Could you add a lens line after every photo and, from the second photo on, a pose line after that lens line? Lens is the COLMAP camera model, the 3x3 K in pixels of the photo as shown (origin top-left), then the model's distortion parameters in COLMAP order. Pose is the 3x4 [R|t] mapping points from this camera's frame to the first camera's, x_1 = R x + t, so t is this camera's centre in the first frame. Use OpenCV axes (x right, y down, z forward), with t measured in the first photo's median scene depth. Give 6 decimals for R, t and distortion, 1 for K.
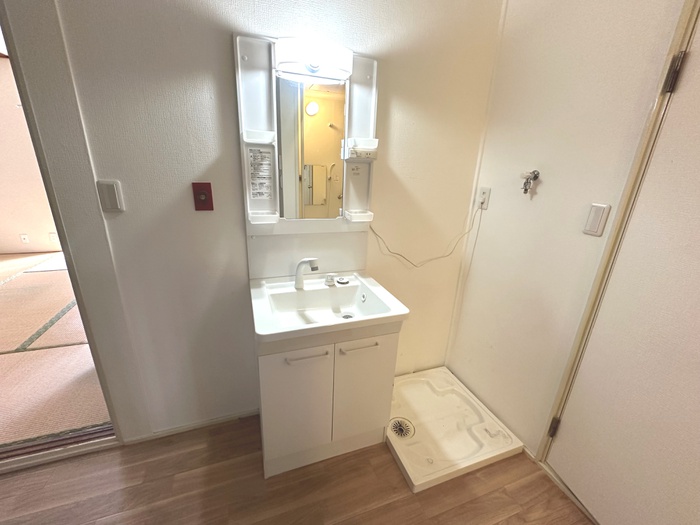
lens RADIAL K [[293.4, 0, 350.0], [0, 293.4, 262.5], [0, 0, 1]] dist [-0.001286, -0.000726]
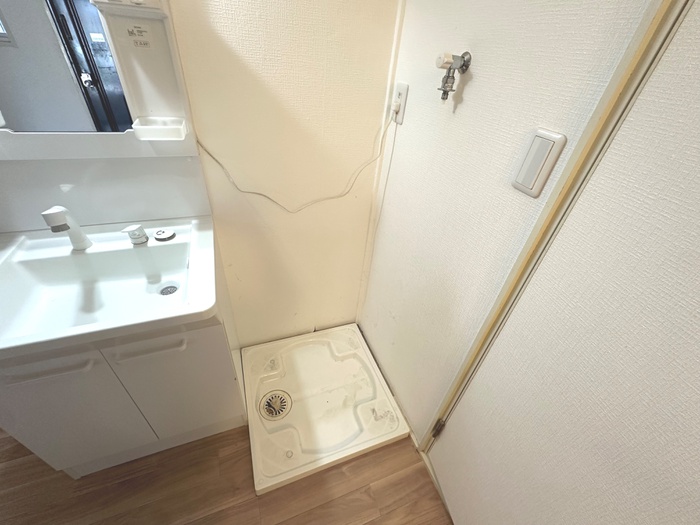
lens RADIAL K [[293.4, 0, 350.0], [0, 293.4, 262.5], [0, 0, 1]] dist [-0.001286, -0.000726]
pose [[0.999014, 0.025872, 0.036066, 0.406308], [-0.035772, 0.950343, 0.309141, -0.106757], [-0.026277, -0.310126, 0.950332, 0.376477]]
